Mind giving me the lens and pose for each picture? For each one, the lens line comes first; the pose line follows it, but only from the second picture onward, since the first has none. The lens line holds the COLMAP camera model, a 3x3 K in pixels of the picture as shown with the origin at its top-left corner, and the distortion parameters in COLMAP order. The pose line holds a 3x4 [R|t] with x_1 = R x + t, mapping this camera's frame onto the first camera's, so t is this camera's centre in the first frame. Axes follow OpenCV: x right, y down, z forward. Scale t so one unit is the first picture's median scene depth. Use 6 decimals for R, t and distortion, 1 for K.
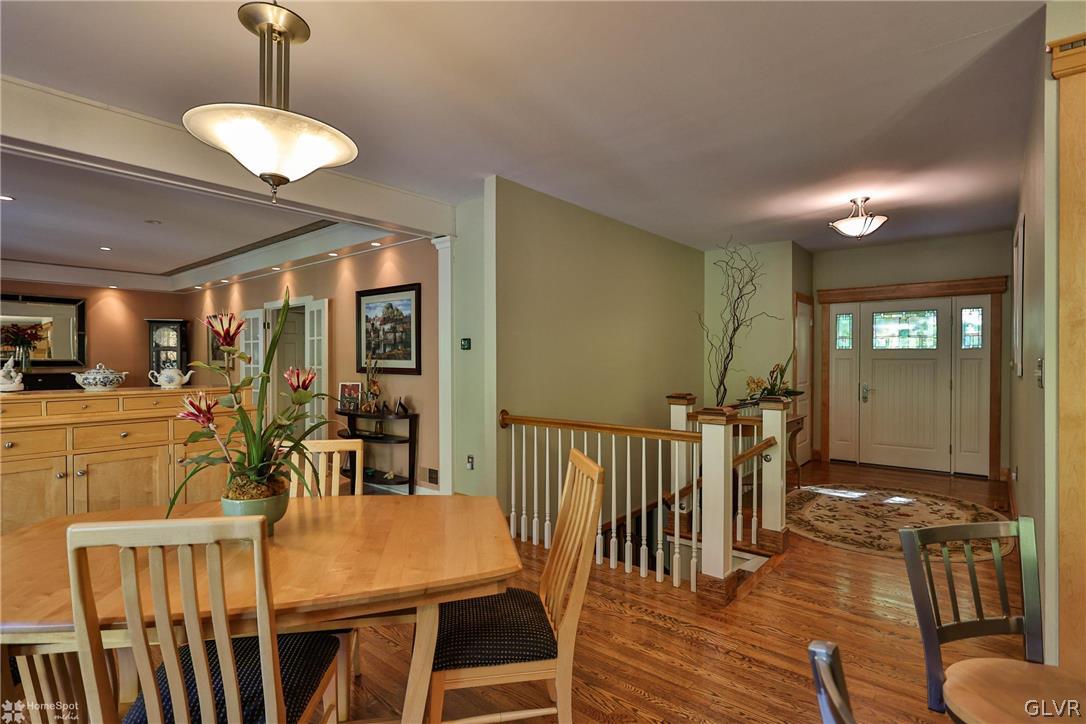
lens RADIAL K [[539.6, 0, 548.8], [0, 539.6, 363.2], [0, 0, 1]] dist [-0.006202, 0.004480]
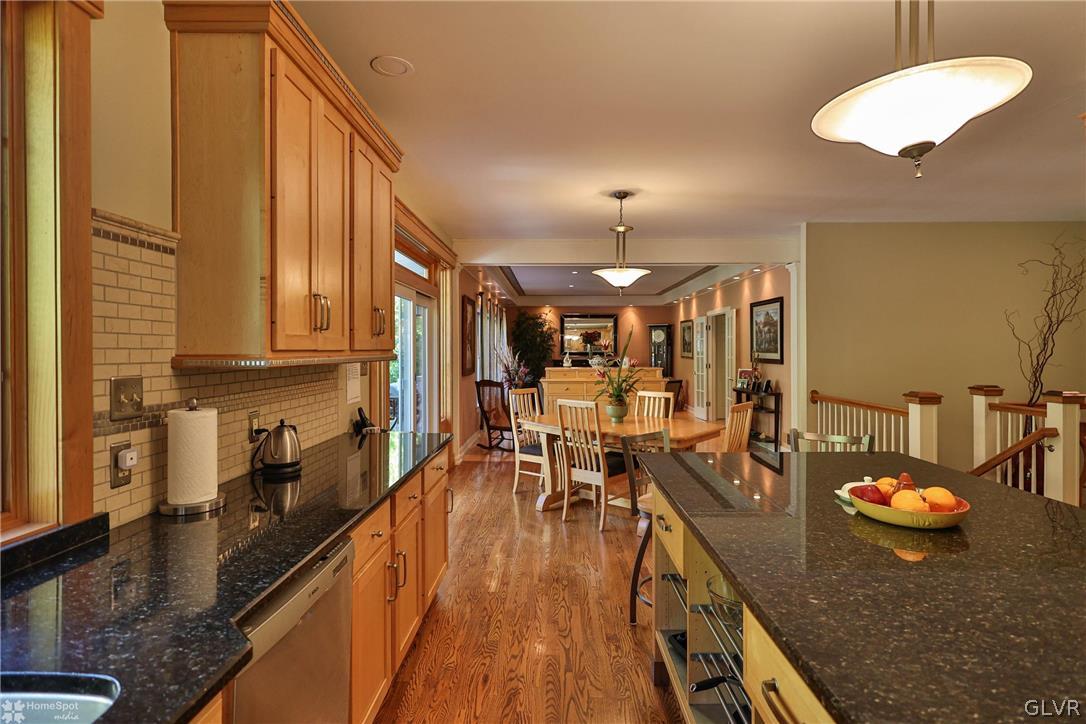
lens RADIAL K [[539.6, 0, 542.0], [0, 539.6, 352.5], [0, 0, 1]] dist [-0.006202, 0.004480]
pose [[0.624205, 0.003143, -0.781254, 0.434070], [-0.003712, 0.999993, 0.001057, -0.006689], [0.781252, 0.002240, 0.624212, -0.315121]]
